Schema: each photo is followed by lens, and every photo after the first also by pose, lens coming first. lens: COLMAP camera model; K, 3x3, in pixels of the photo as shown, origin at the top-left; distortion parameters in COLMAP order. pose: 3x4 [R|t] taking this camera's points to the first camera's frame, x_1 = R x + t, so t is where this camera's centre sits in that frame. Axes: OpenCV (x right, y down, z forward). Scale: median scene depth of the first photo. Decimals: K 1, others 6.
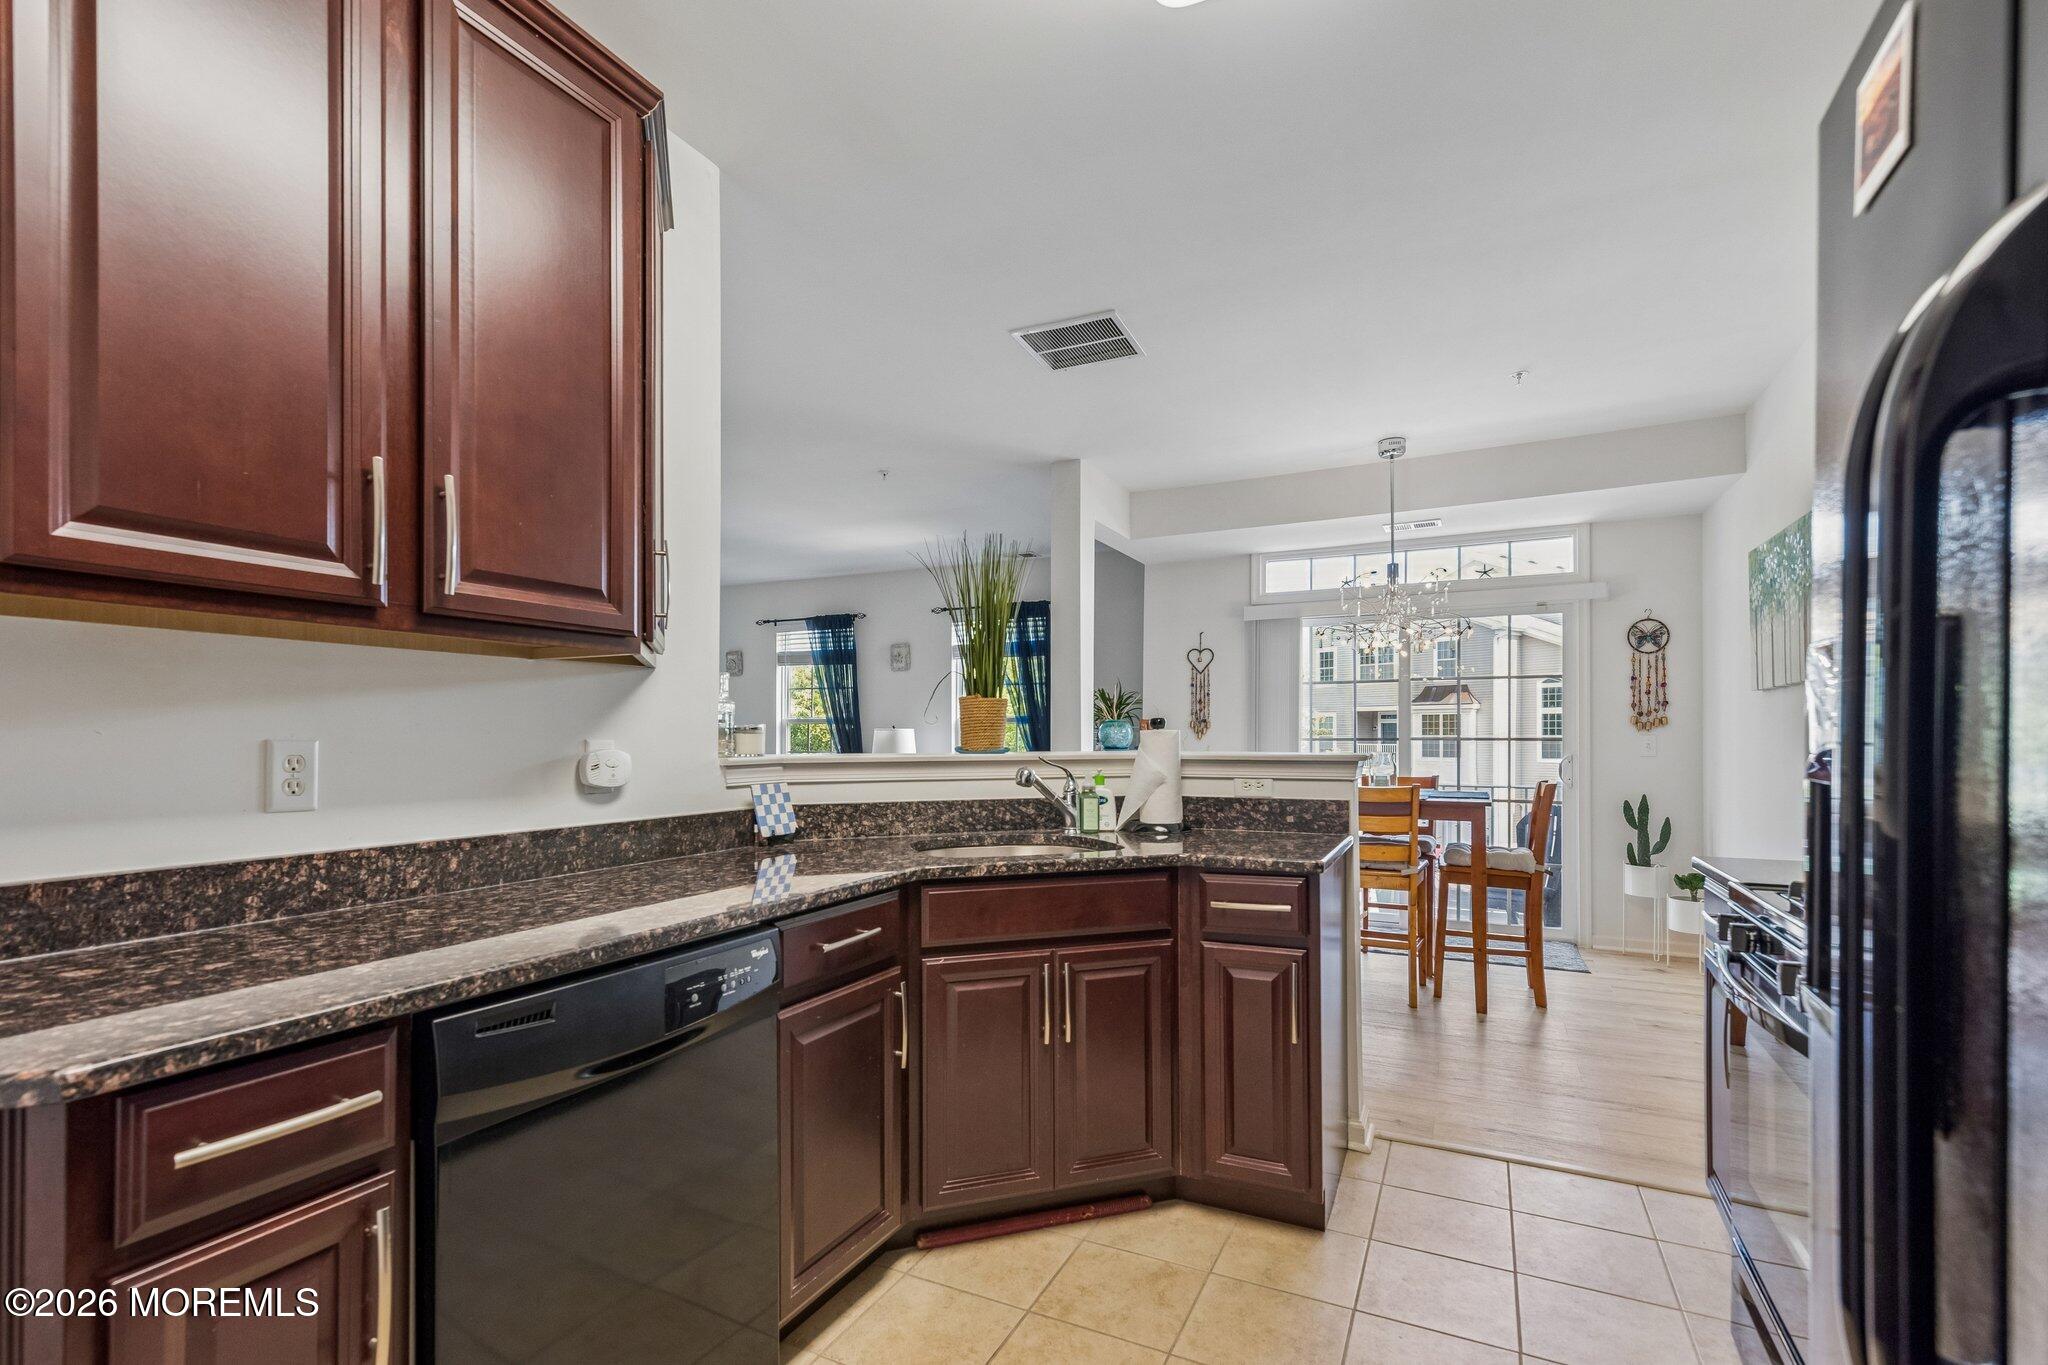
lens RADIAL K [[937.6, 0, 1051.7], [0, 937.6, 720.8], [0, 0, 1]] dist [0.015433, -0.000195]
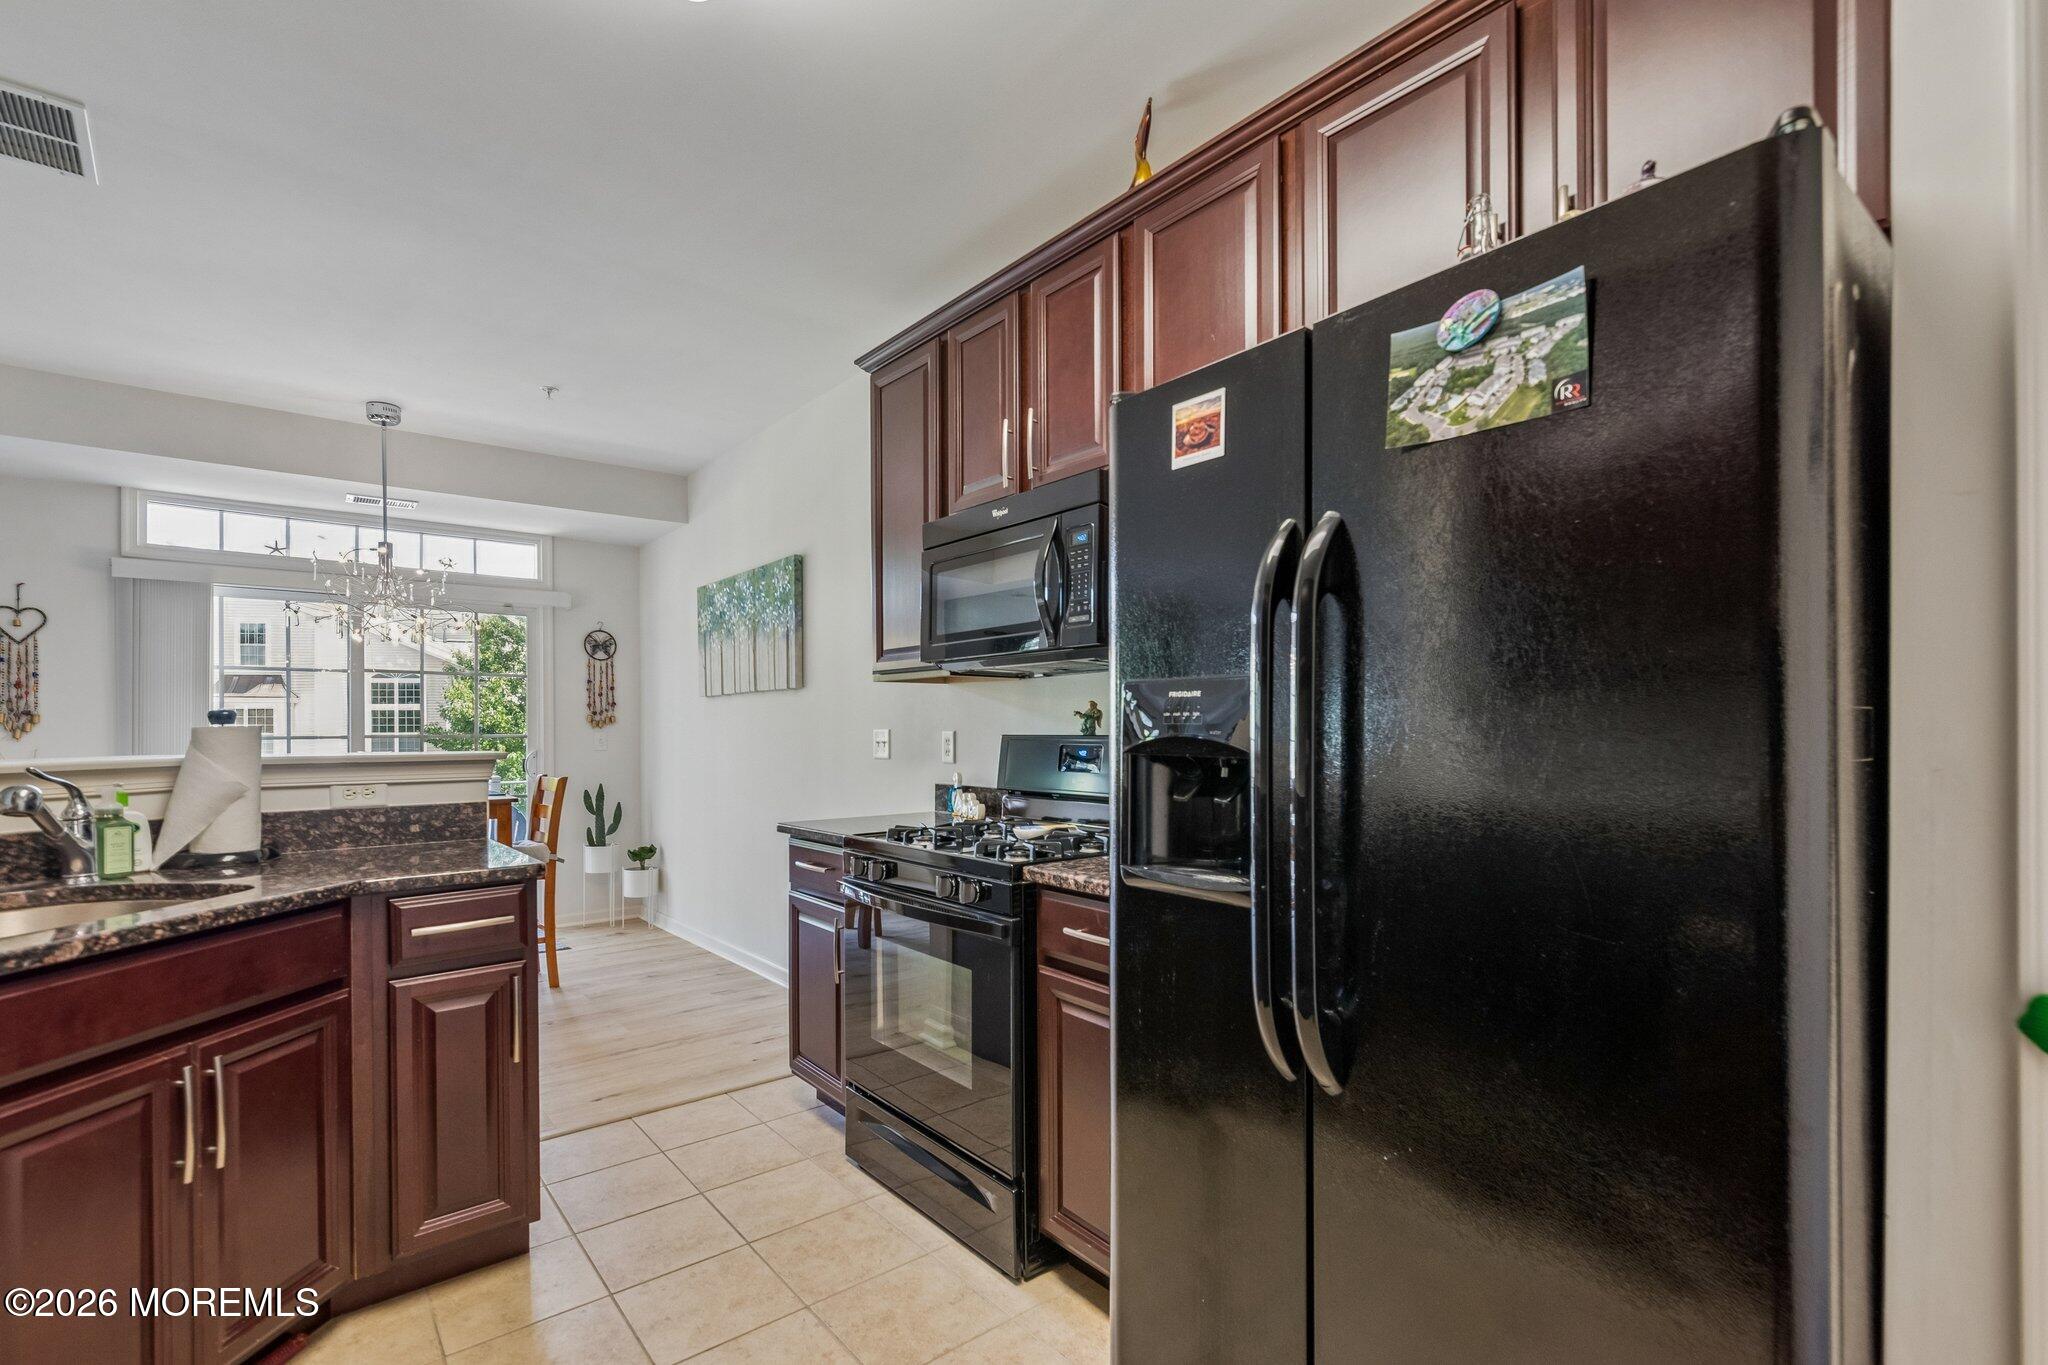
lens RADIAL K [[917.5, 0, 1008.0], [0, 917.5, 713.6], [0, 0, 1]] dist [-0.000366, -0.000549]
pose [[0.423219, 0.015105, 0.905902, -0.279022], [-0.010281, 0.999877, -0.011869, 0.002327], [-0.905969, -0.004290, 0.423322, 0.134381]]
